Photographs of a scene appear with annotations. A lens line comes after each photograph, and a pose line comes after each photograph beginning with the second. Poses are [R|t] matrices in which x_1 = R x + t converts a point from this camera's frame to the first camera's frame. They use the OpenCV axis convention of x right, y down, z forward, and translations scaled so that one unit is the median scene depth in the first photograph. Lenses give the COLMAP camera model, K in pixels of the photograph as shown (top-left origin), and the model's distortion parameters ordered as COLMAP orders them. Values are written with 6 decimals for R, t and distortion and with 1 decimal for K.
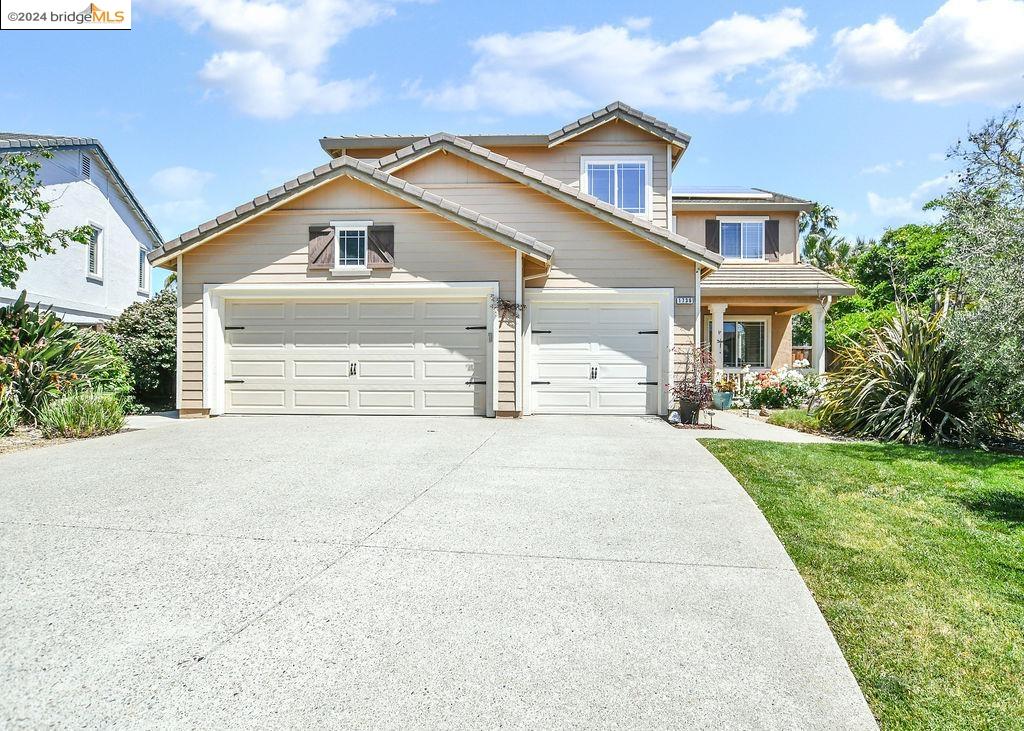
lens RADIAL K [[592.4, 0, 512.7], [0, 592.4, 371.7], [0, 0, 1]] dist [-0.001538, -0.000334]
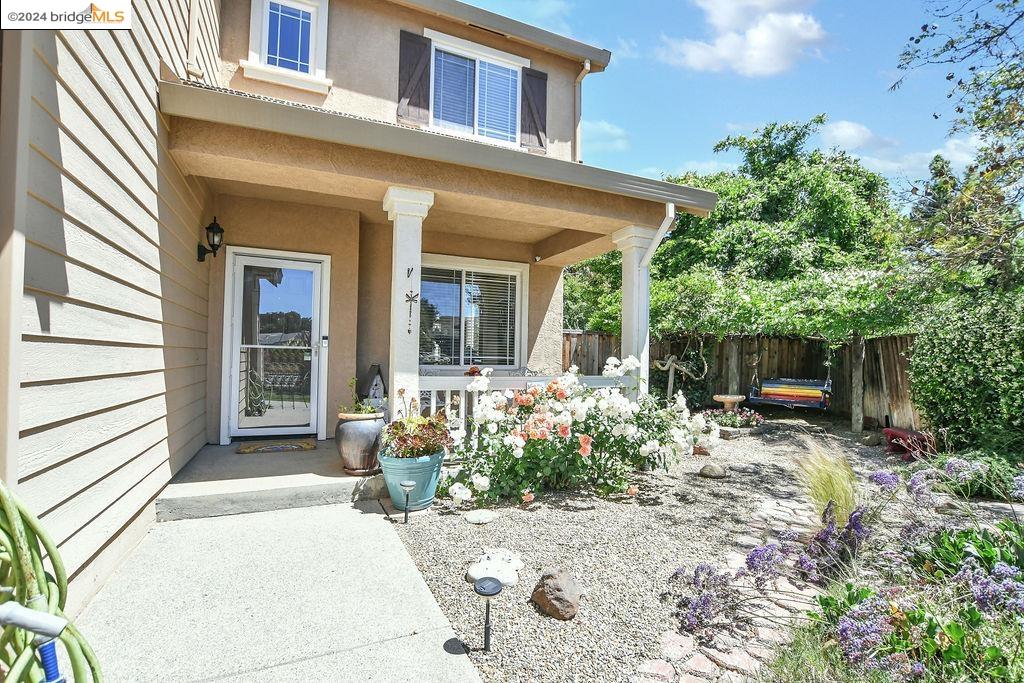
lens RADIAL K [[474.0, 0, 512.0], [0, 474.0, 341.5], [0, 0, 1]] dist [-0.020597, 0.000097]
pose [[0.903137, 0.025742, 0.428580, 0.259511], [-0.014790, 0.999474, -0.028866, -0.017708], [-0.429098, 0.019731, 0.903043, 0.661419]]
